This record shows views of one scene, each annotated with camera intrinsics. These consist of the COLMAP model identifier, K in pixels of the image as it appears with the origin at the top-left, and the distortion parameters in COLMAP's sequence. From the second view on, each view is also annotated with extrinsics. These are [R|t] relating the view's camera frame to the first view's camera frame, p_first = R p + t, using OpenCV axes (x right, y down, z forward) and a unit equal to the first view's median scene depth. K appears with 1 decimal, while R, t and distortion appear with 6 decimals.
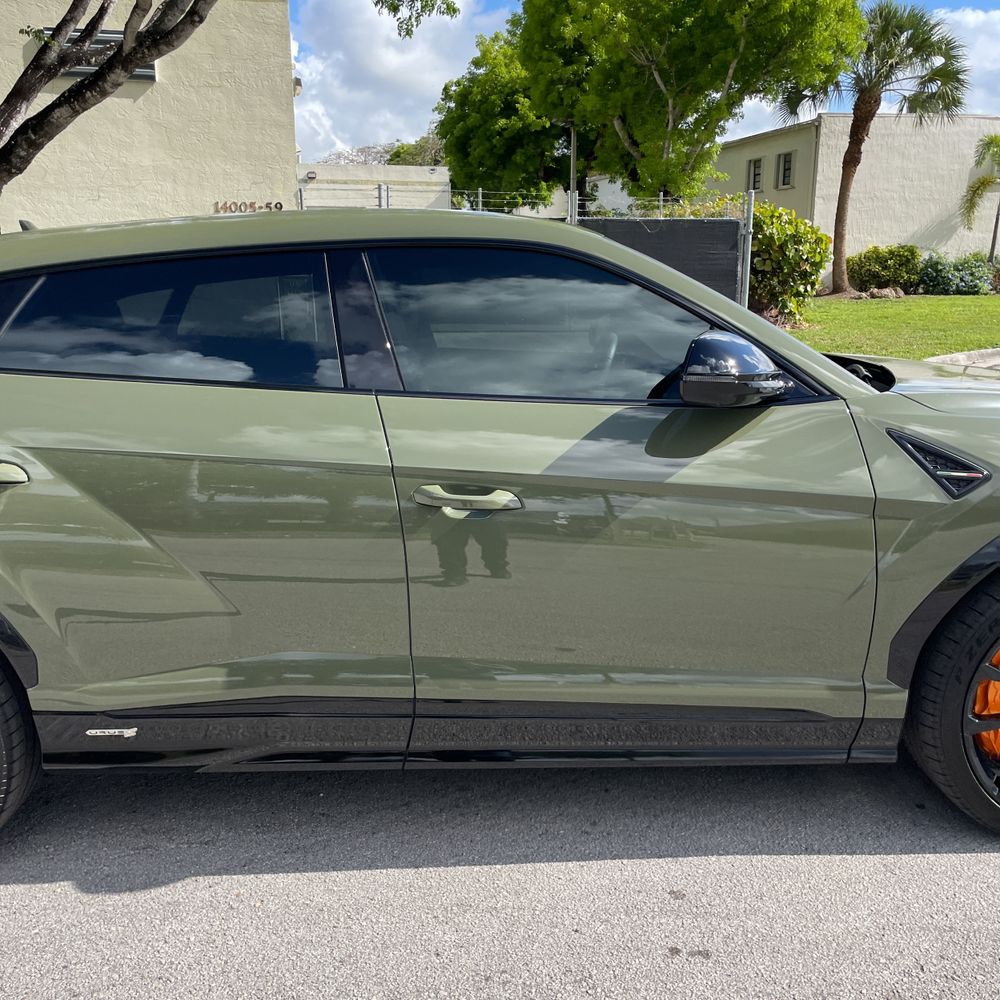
lens RADIAL K [[998.1, 0, 514.2], [0, 998.1, 499.2], [0, 0, 1]] dist [0.077797, -0.110472]
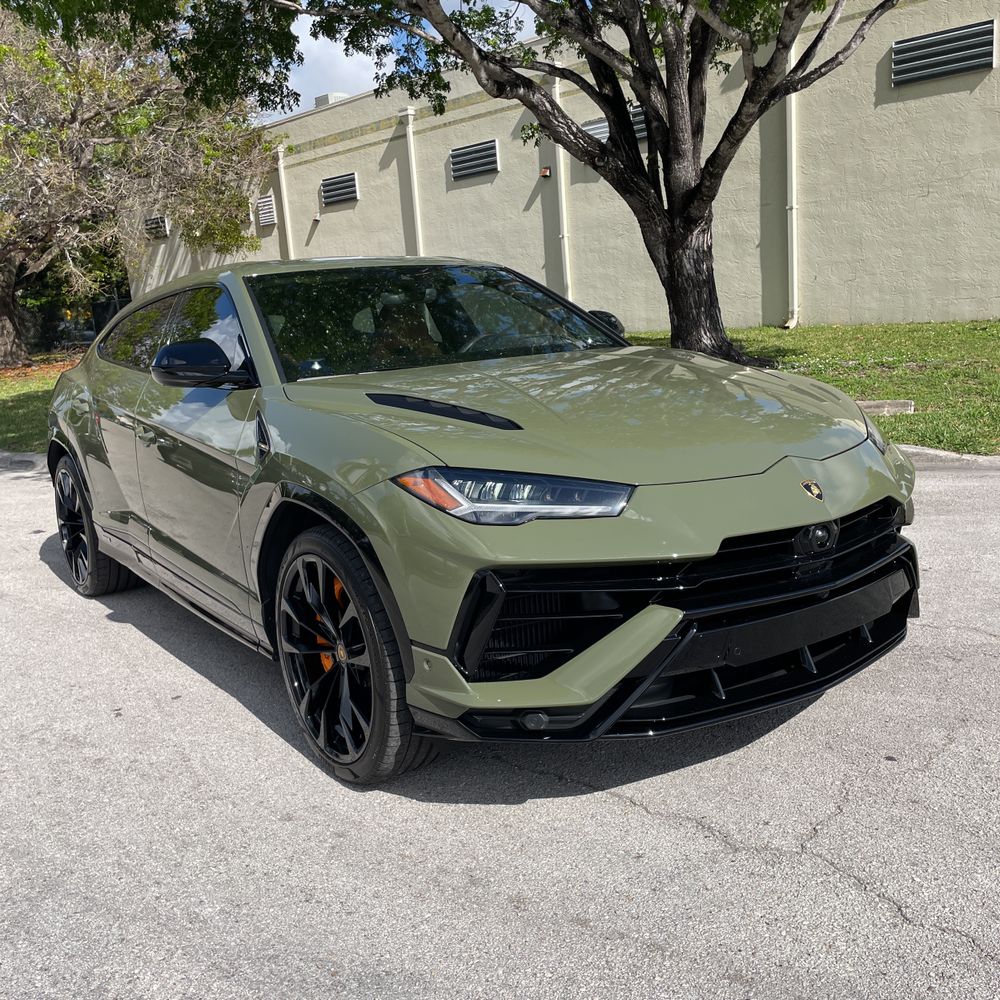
lens RADIAL K [[995.6, 0, 500.9], [0, 995.6, 484.5], [0, 0, 1]] dist [0.088885, -0.123796]
pose [[0.535710, 0.111287, -0.837036, 0.172128], [-0.112759, 0.991827, 0.059701, -0.008790], [0.836839, 0.062401, 0.543881, 0.055902]]
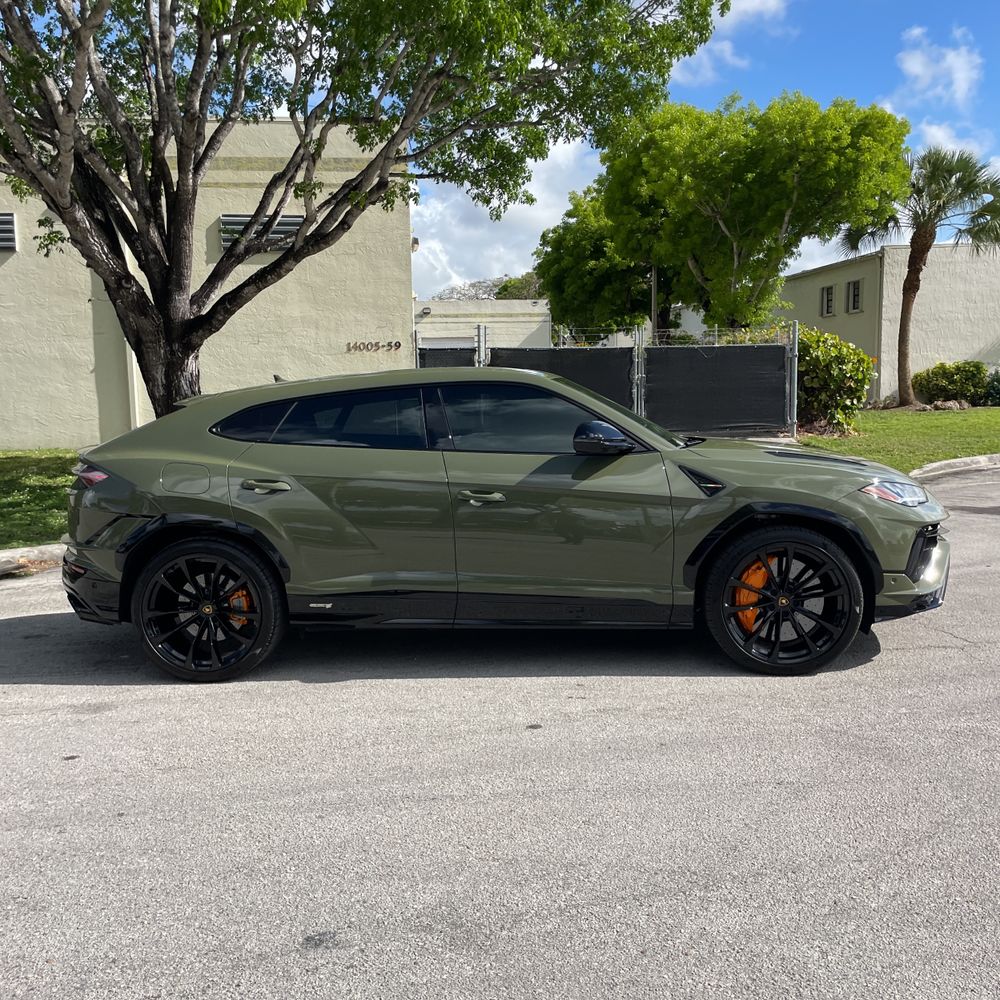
lens RADIAL K [[993.5, 0, 502.4], [0, 993.5, 483.8], [0, 0, 1]] dist [0.080248, -0.118378]
pose [[0.992940, -0.007695, -0.118367, 0.025249], [-0.007901, 0.991387, -0.130730, 0.025217], [0.118353, 0.130742, 0.984327, -0.112630]]
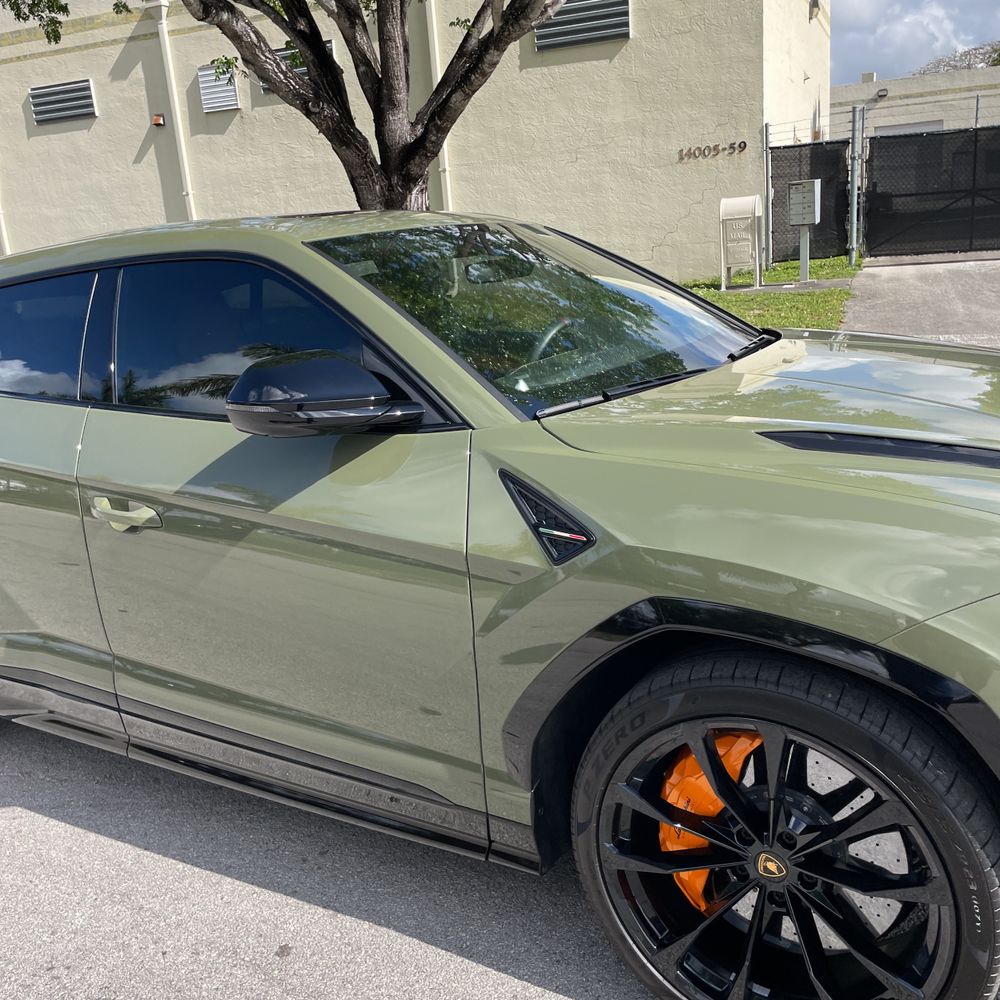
lens RADIAL K [[993.5, 0, 502.4], [0, 993.5, 483.8], [0, 0, 1]] dist [0.080248, -0.118378]
pose [[0.838183, 0.066261, -0.541349, 0.082022], [-0.038659, 0.997314, 0.062215, -0.011034], [0.544017, -0.031220, 0.838493, 0.034002]]
